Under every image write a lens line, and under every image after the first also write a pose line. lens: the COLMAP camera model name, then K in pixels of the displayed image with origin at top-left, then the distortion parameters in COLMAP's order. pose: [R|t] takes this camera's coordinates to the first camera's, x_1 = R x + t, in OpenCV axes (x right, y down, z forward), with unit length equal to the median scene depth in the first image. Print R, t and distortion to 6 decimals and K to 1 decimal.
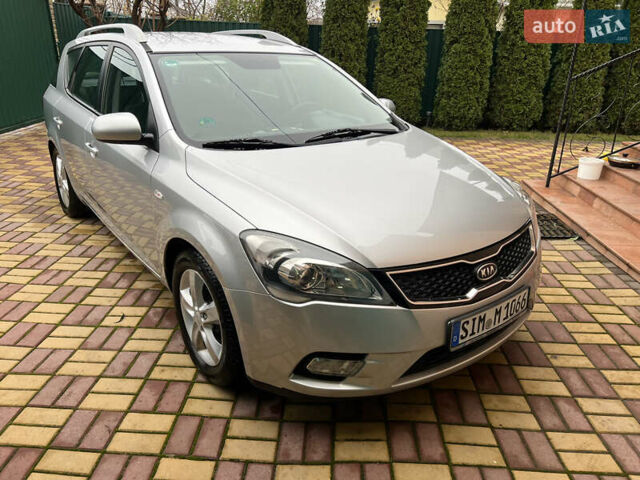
lens RADIAL K [[482.4, 0, 318.3], [0, 482.4, 241.0], [0, 0, 1]] dist [0.046013, -0.049100]
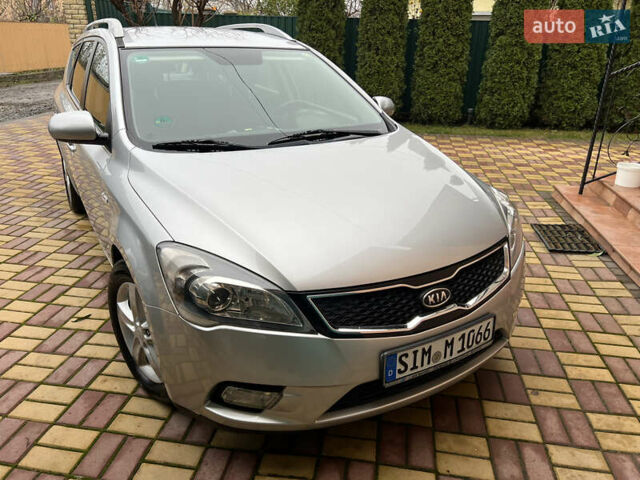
lens RADIAL K [[483.5, 0, 321.9], [0, 483.5, 242.7], [0, 0, 1]] dist [0.049999, -0.056029]
pose [[0.993712, 0.037408, -0.105528, 0.185797], [-0.036023, 0.999238, 0.015005, -0.033491], [0.106009, -0.011109, 0.994303, 0.083773]]
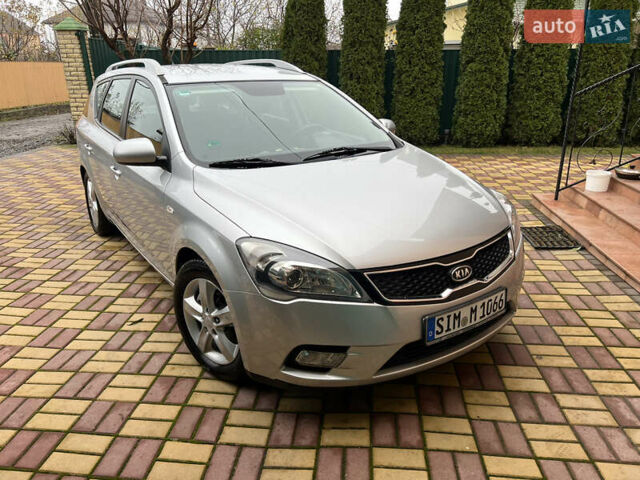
lens RADIAL K [[483.5, 0, 321.9], [0, 483.5, 242.7], [0, 0, 1]] dist [0.049999, -0.056029]
pose [[0.998254, -0.013374, -0.057527, 0.080025], [0.011150, 0.999184, -0.038809, 0.026232], [0.057999, 0.038099, 0.997589, -0.089785]]
